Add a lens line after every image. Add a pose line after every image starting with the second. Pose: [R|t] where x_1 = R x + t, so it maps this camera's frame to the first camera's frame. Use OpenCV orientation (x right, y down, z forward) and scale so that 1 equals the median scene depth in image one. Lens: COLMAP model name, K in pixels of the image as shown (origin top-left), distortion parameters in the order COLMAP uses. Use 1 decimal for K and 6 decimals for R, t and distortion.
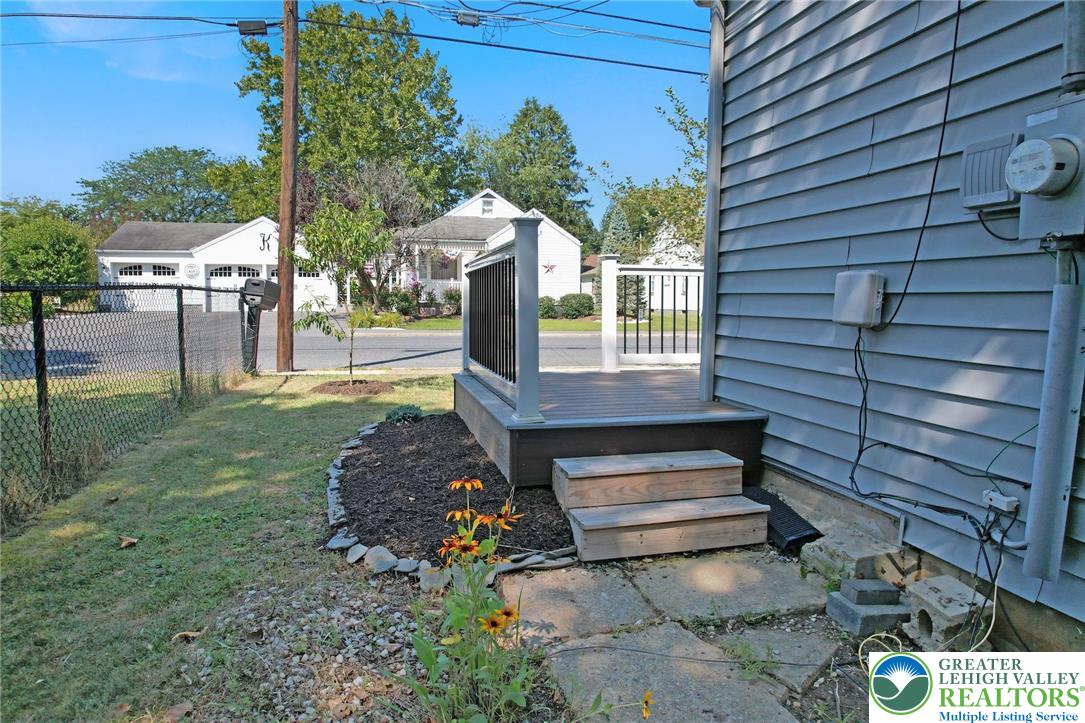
lens RADIAL K [[692.4, 0, 547.2], [0, 692.4, 358.6], [0, 0, 1]] dist [-0.028807, 0.003240]
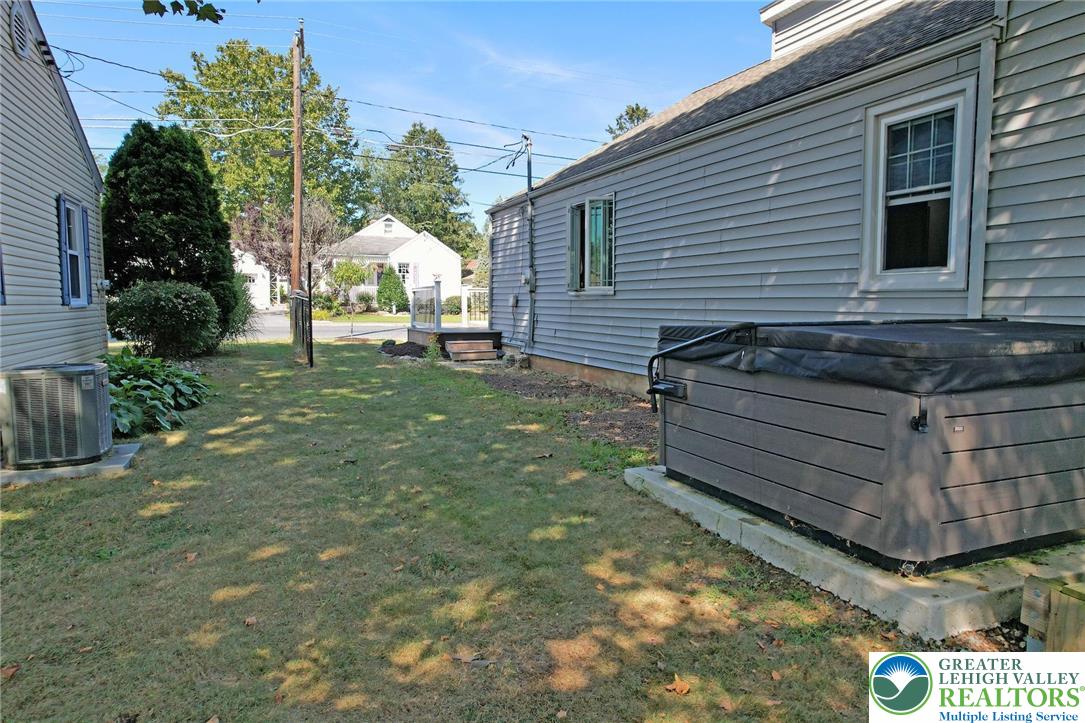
lens RADIAL K [[696.7, 0, 547.7], [0, 696.7, 360.3], [0, 0, 1]] dist [-0.078866, 0.067991]
pose [[0.986477, -0.013961, 0.163304, -0.004488], [0.013560, 0.999902, 0.003572, 0.017073], [-0.163338, -0.001309, 0.986569, -0.207894]]
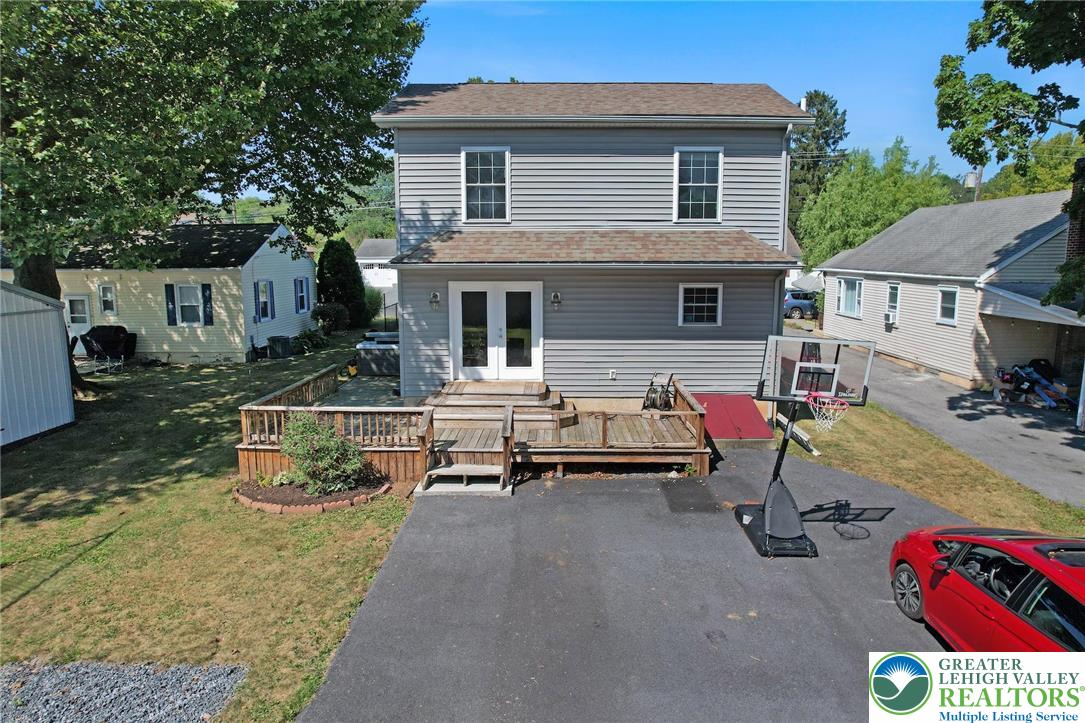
lens RADIAL K [[692.4, 0, 547.2], [0, 692.4, 358.6], [0, 0, 1]] dist [-0.028807, 0.003240]
pose [[0.971432, 0.034716, -0.234764, 0.227199], [-0.019606, 0.997601, 0.066396, -0.002419], [0.236505, -0.059896, 0.969782, -0.505449]]
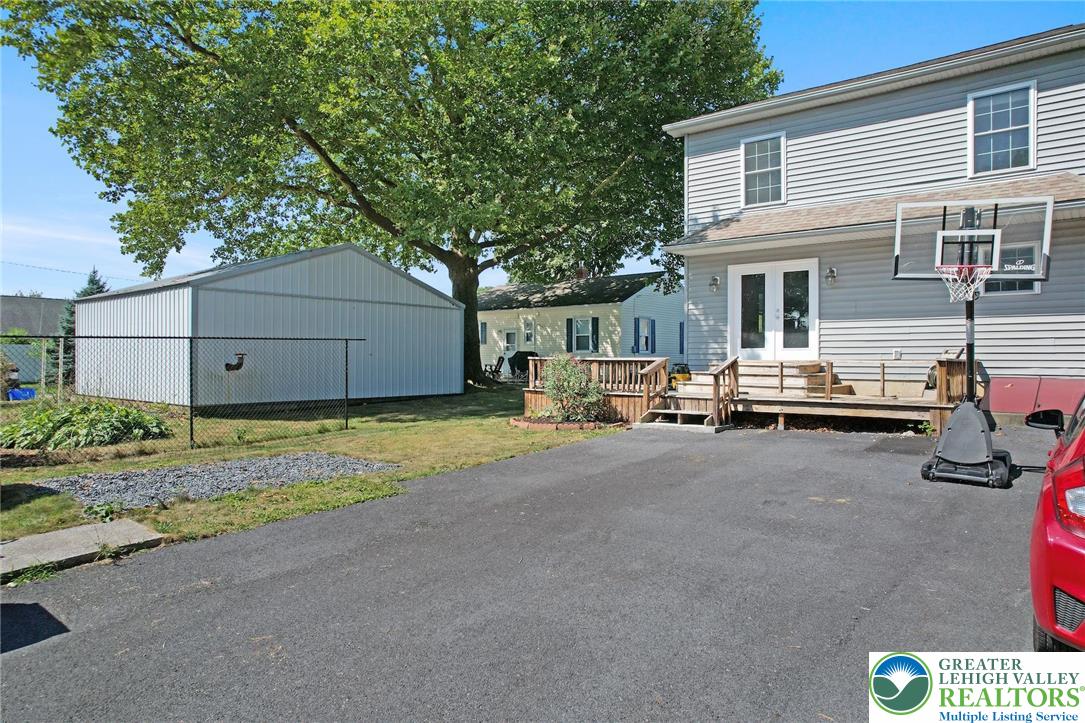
lens RADIAL K [[696.7, 0, 547.7], [0, 696.7, 360.3], [0, 0, 1]] dist [-0.078866, 0.067991]
pose [[0.616467, 0.000679, -0.787380, 0.308004], [-0.068538, 0.996250, -0.052801, 0.047757], [0.784392, 0.086515, 0.614202, -0.479027]]
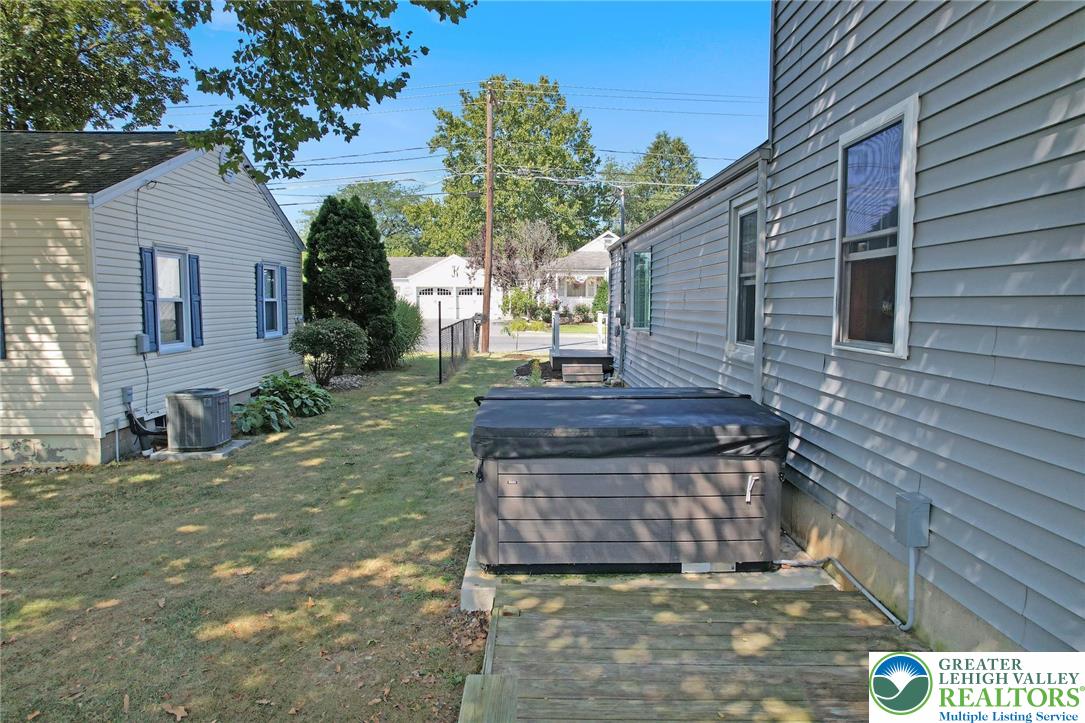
lens RADIAL K [[696.7, 0, 547.7], [0, 696.7, 360.3], [0, 0, 1]] dist [-0.078866, 0.067991]
pose [[0.976644, 0.019351, -0.213991, 0.061867], [-0.019206, 0.999812, 0.002754, 0.007504], [0.214004, 0.001421, 0.976832, -0.243253]]
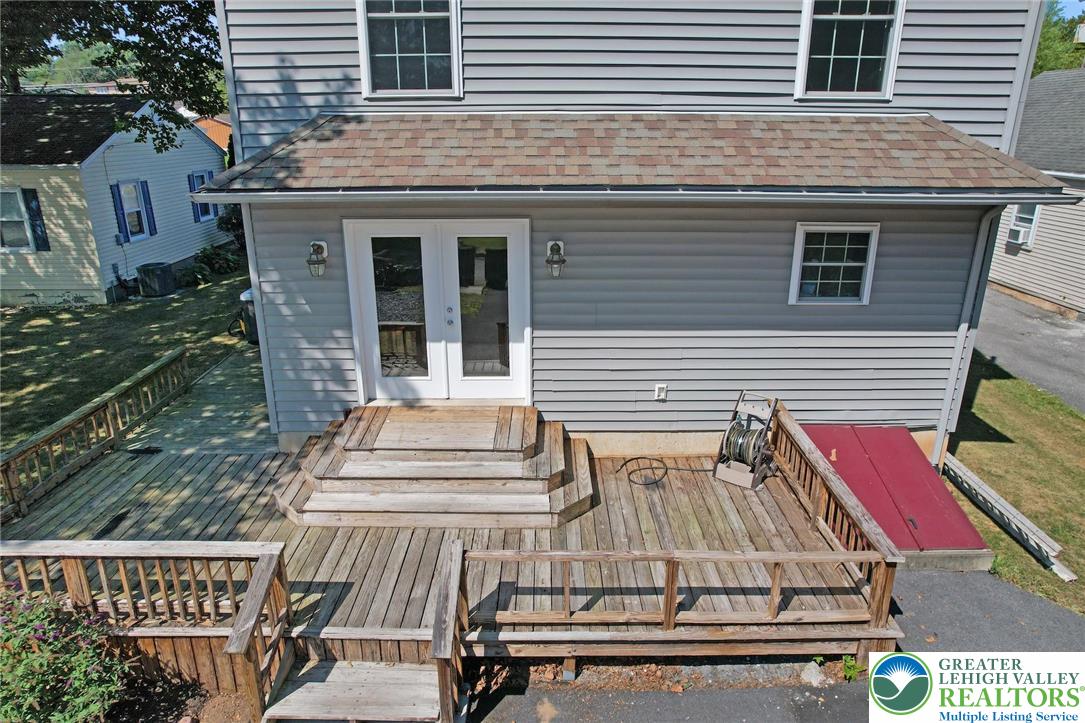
lens RADIAL K [[696.7, 0, 547.7], [0, 696.7, 360.3], [0, 0, 1]] dist [-0.078866, 0.067991]
pose [[0.975340, 0.071413, -0.208836, 0.193386], [-0.018175, 0.968981, 0.246465, -0.022167], [0.219959, -0.236592, 0.946384, -0.370430]]
